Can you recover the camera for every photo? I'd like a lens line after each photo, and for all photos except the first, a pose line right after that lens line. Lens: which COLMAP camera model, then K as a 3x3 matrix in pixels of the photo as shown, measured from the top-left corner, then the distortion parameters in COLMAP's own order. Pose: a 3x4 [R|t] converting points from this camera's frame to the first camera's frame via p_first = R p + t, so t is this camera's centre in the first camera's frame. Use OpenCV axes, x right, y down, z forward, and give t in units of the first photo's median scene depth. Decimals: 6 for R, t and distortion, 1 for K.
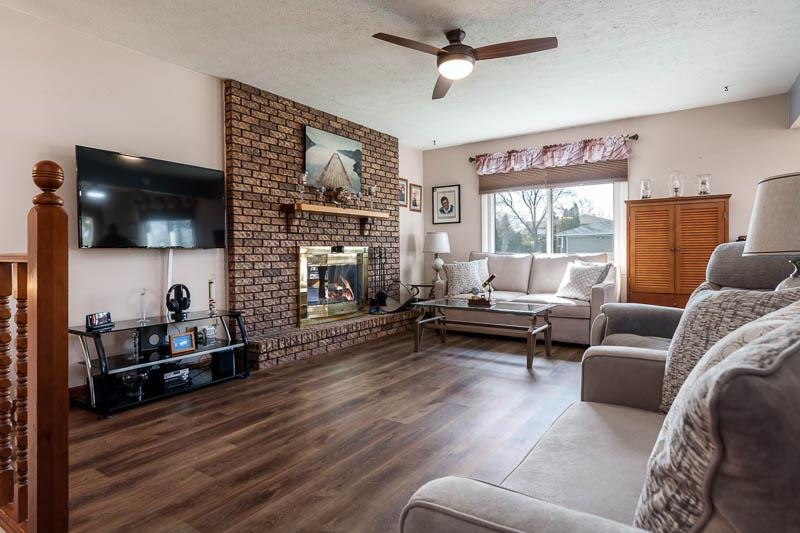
lens RADIAL K [[445.8, 0, 407.2], [0, 445.8, 259.7], [0, 0, 1]] dist [0.001030, 0.000393]
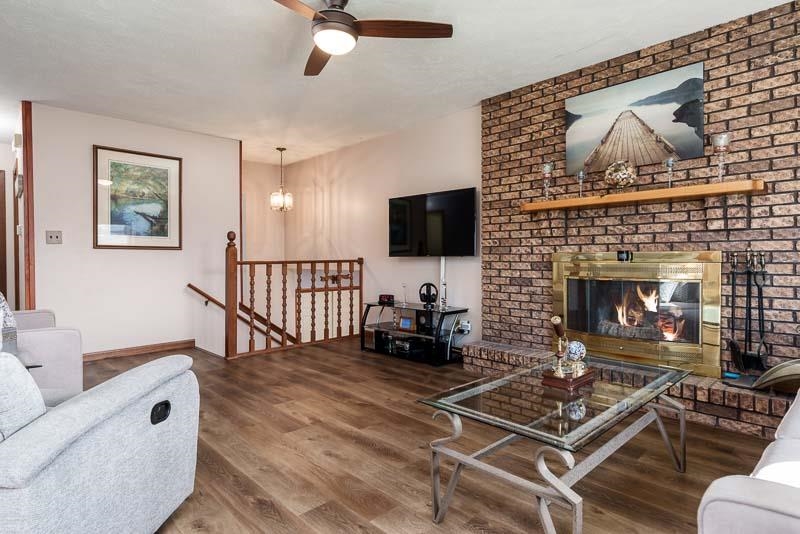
lens RADIAL K [[445.8, 0, 398.3], [0, 445.8, 263.0], [0, 0, 1]] dist [0.001030, 0.000393]
pose [[-0.217558, 0.022122, -0.975797, 0.659772], [-0.010273, 0.999636, 0.024953, -0.030827], [0.975993, 0.015453, -0.217252, 0.957680]]
